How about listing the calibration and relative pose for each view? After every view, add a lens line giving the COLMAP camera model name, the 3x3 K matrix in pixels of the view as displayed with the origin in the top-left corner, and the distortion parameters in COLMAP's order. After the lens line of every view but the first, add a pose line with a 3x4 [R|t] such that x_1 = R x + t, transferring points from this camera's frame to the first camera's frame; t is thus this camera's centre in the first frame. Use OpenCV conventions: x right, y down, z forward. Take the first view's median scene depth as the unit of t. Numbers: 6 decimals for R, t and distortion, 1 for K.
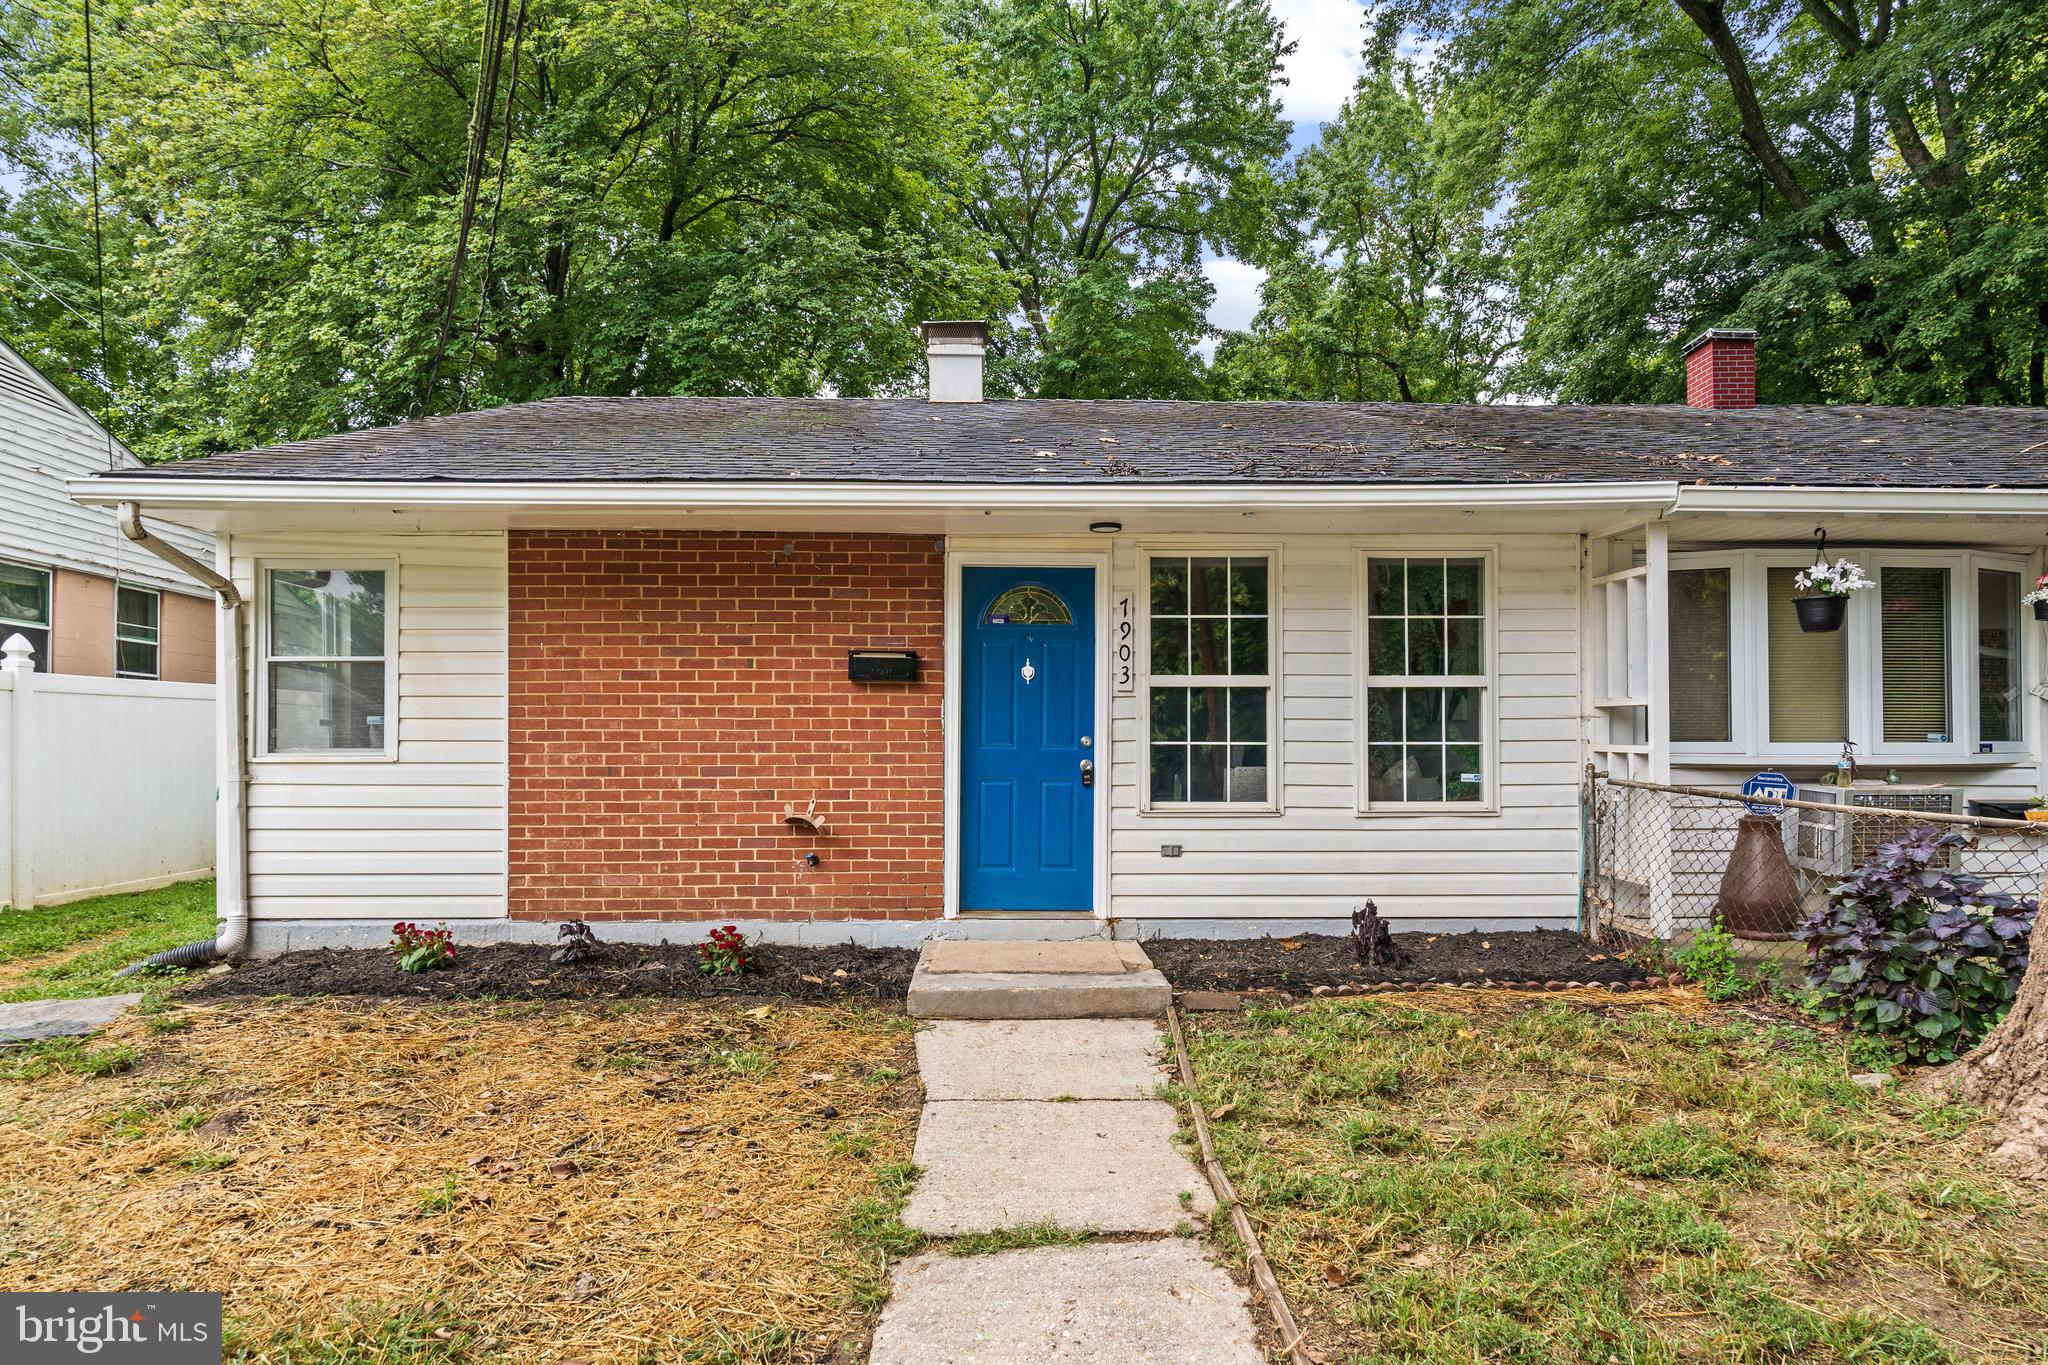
lens RADIAL K [[1133.1, 0, 1022.7], [0, 1133.1, 757.7], [0, 0, 1]] dist [-0.005168, -0.000131]
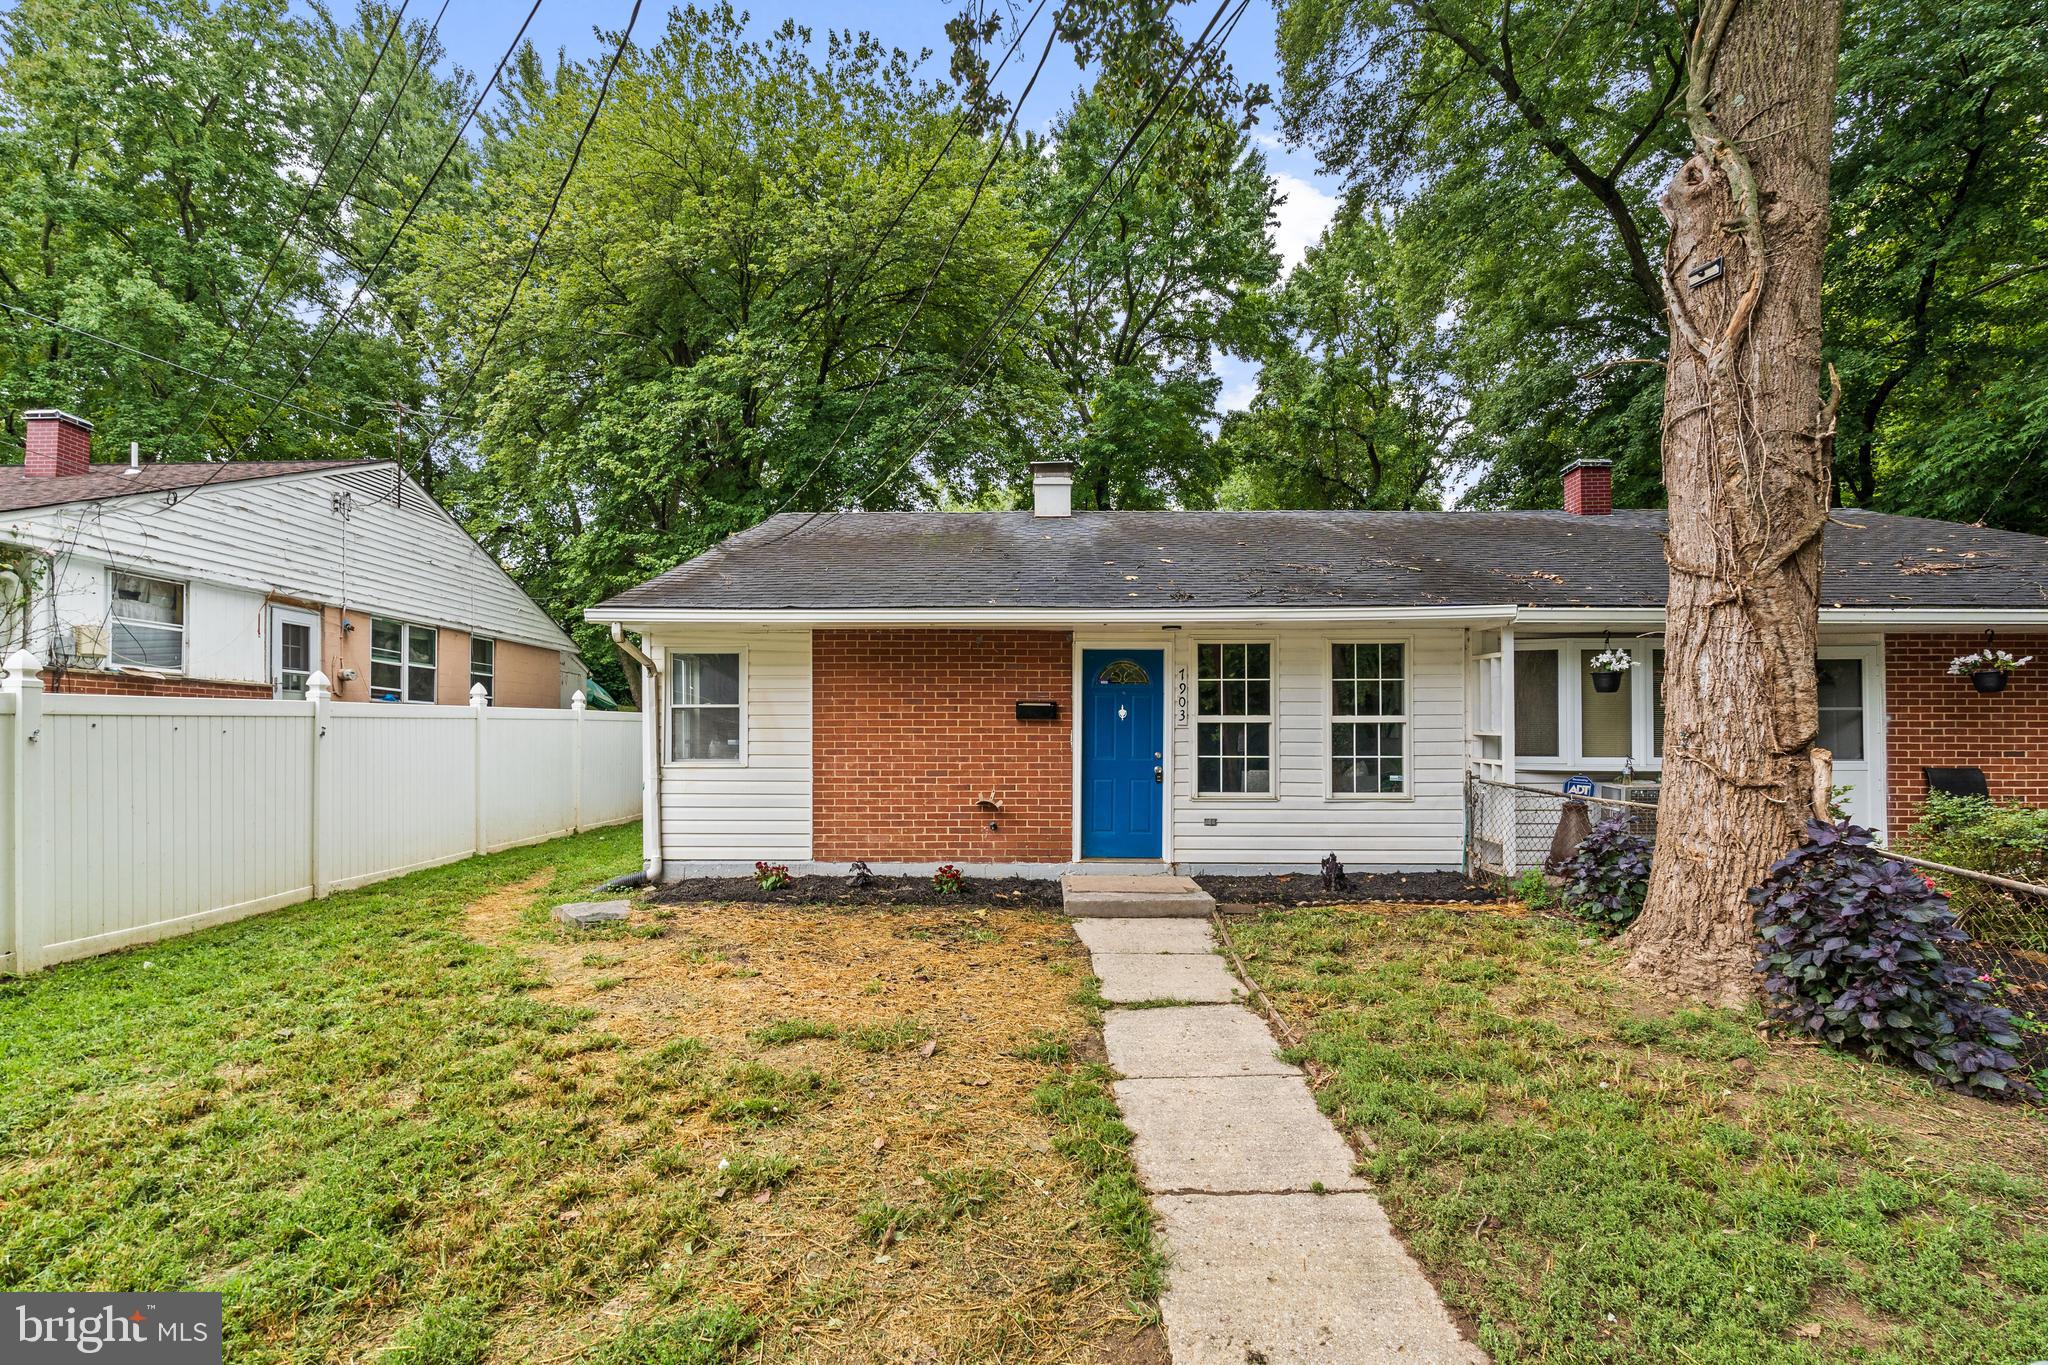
lens RADIAL K [[936.6, 0, 1011.4], [0, 936.6, 746.2], [0, 0, 1]] dist [-0.011061, -0.000201]
pose [[0.998891, 0.001219, -0.047069, -0.094158], [-0.001058, 0.999994, 0.003437, -0.032784], [0.047073, -0.003383, 0.998886, -0.372396]]
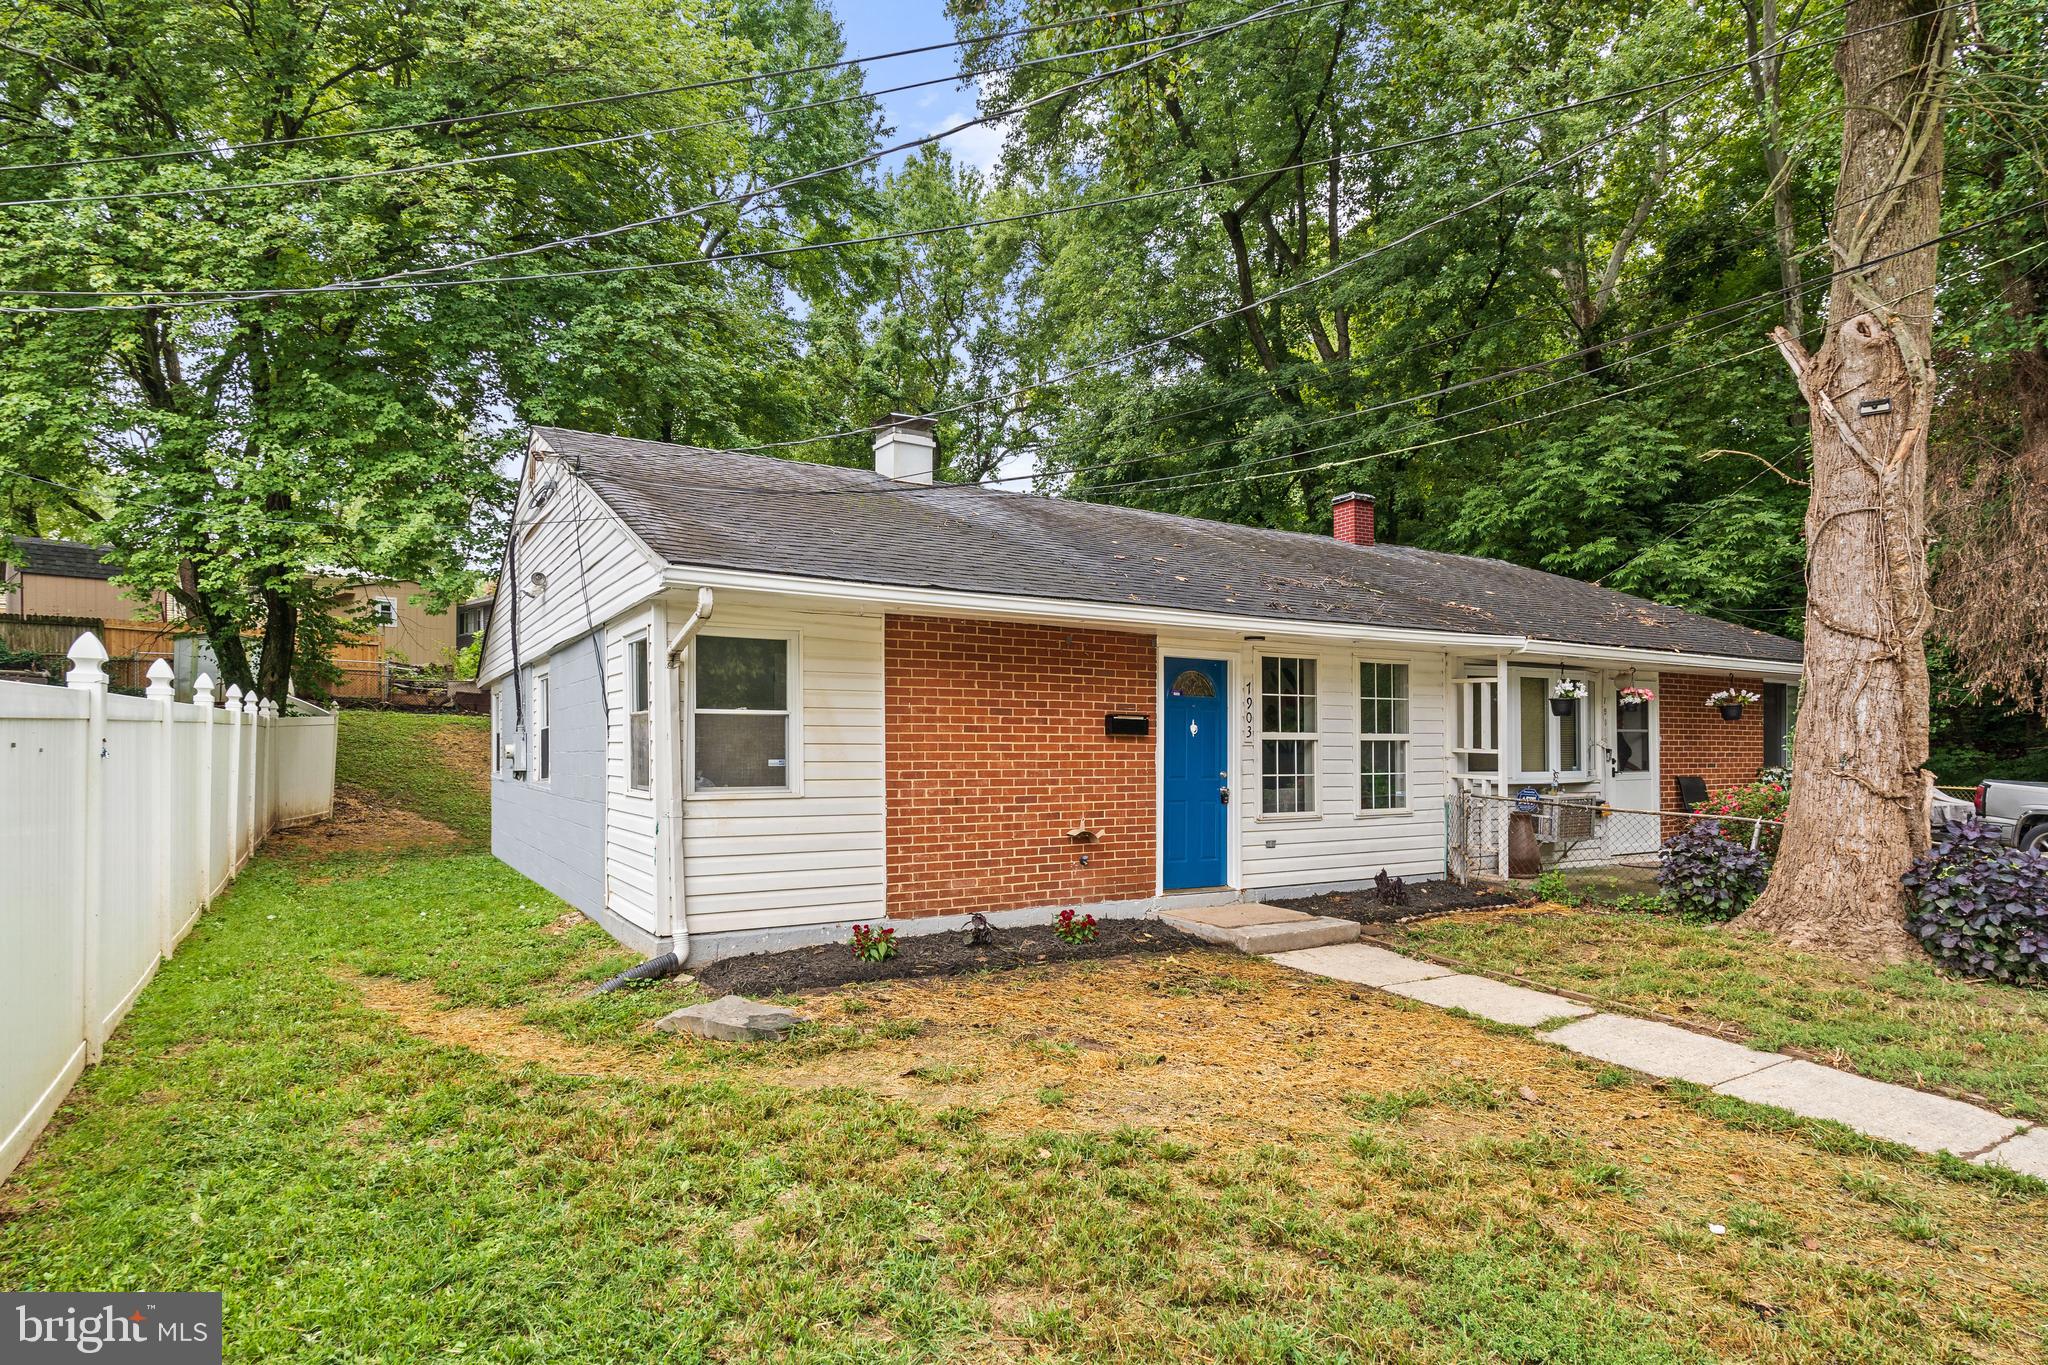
lens RADIAL K [[1119.6, 0, 1025.7], [0, 1119.6, 751.9], [0, 0, 1]] dist [-0.001735, 0.000207]
pose [[0.865498, 0.000665, 0.500912, -0.945668], [-0.002040, 0.999996, 0.002196, -0.048468], [-0.500908, -0.002923, 0.865495, -0.170524]]
